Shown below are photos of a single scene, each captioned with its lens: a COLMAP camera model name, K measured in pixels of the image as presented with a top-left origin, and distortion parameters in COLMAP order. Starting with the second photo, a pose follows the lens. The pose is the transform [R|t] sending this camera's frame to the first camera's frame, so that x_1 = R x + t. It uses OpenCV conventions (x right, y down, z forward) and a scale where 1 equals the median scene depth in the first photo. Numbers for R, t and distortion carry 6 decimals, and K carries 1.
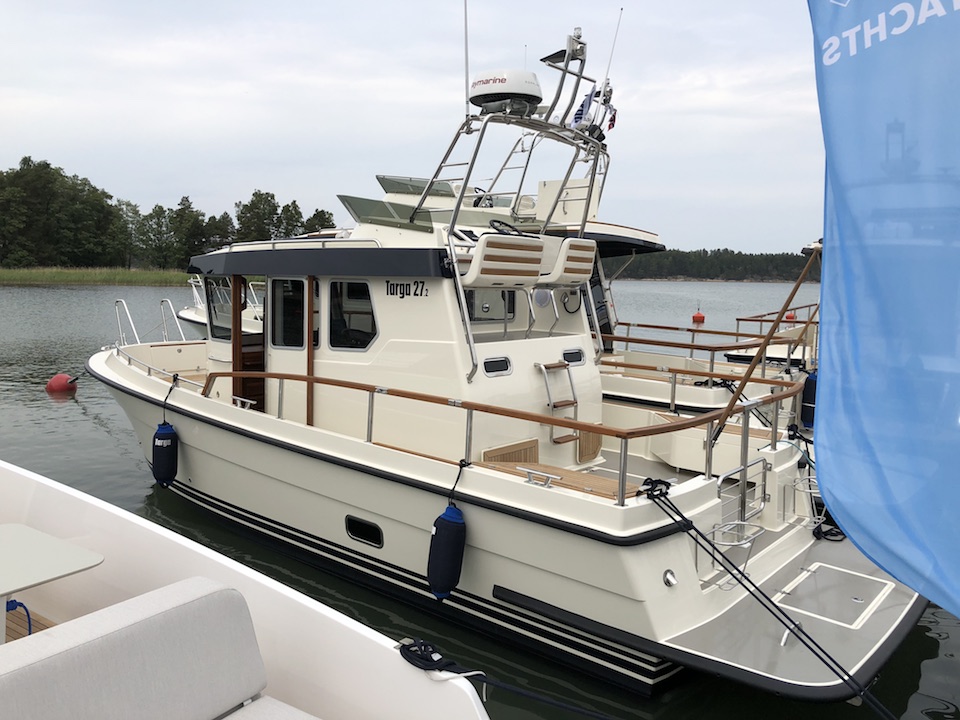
lens RADIAL K [[766.4, 0, 479.1], [0, 766.4, 367.4], [0, 0, 1]] dist [0.012427, -0.002757]
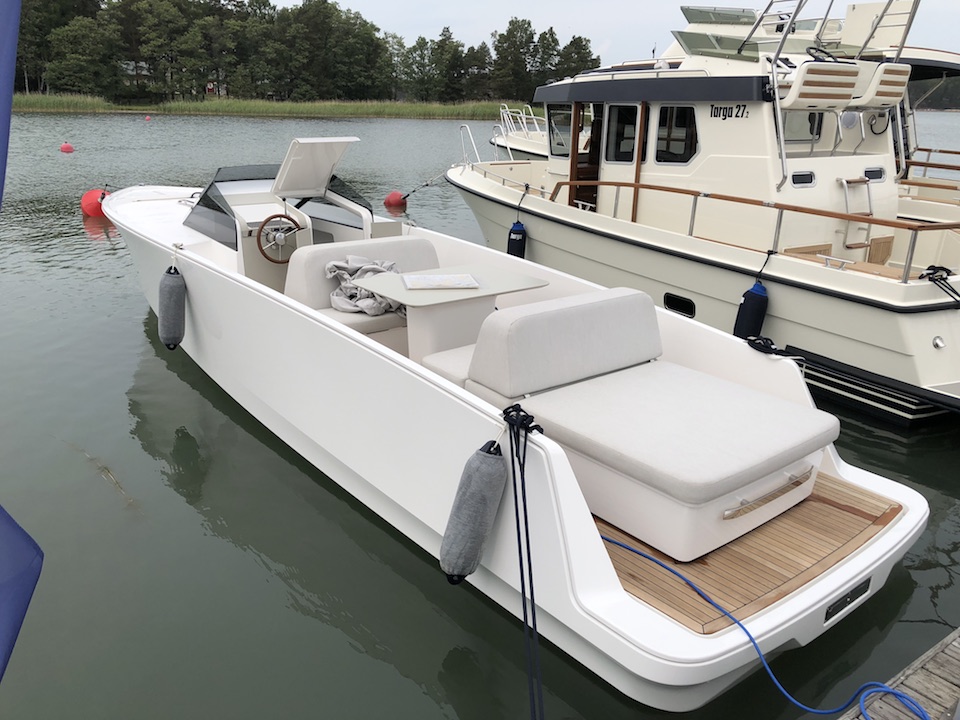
lens RADIAL K [[766.4, 0, 479.1], [0, 766.4, 367.4], [0, 0, 1]] dist [0.012427, -0.002757]
pose [[0.949580, 0.096177, -0.298408, -0.068412], [-0.033065, 0.977199, 0.209734, 0.050240], [0.311776, -0.189292, 0.931109, -0.326259]]
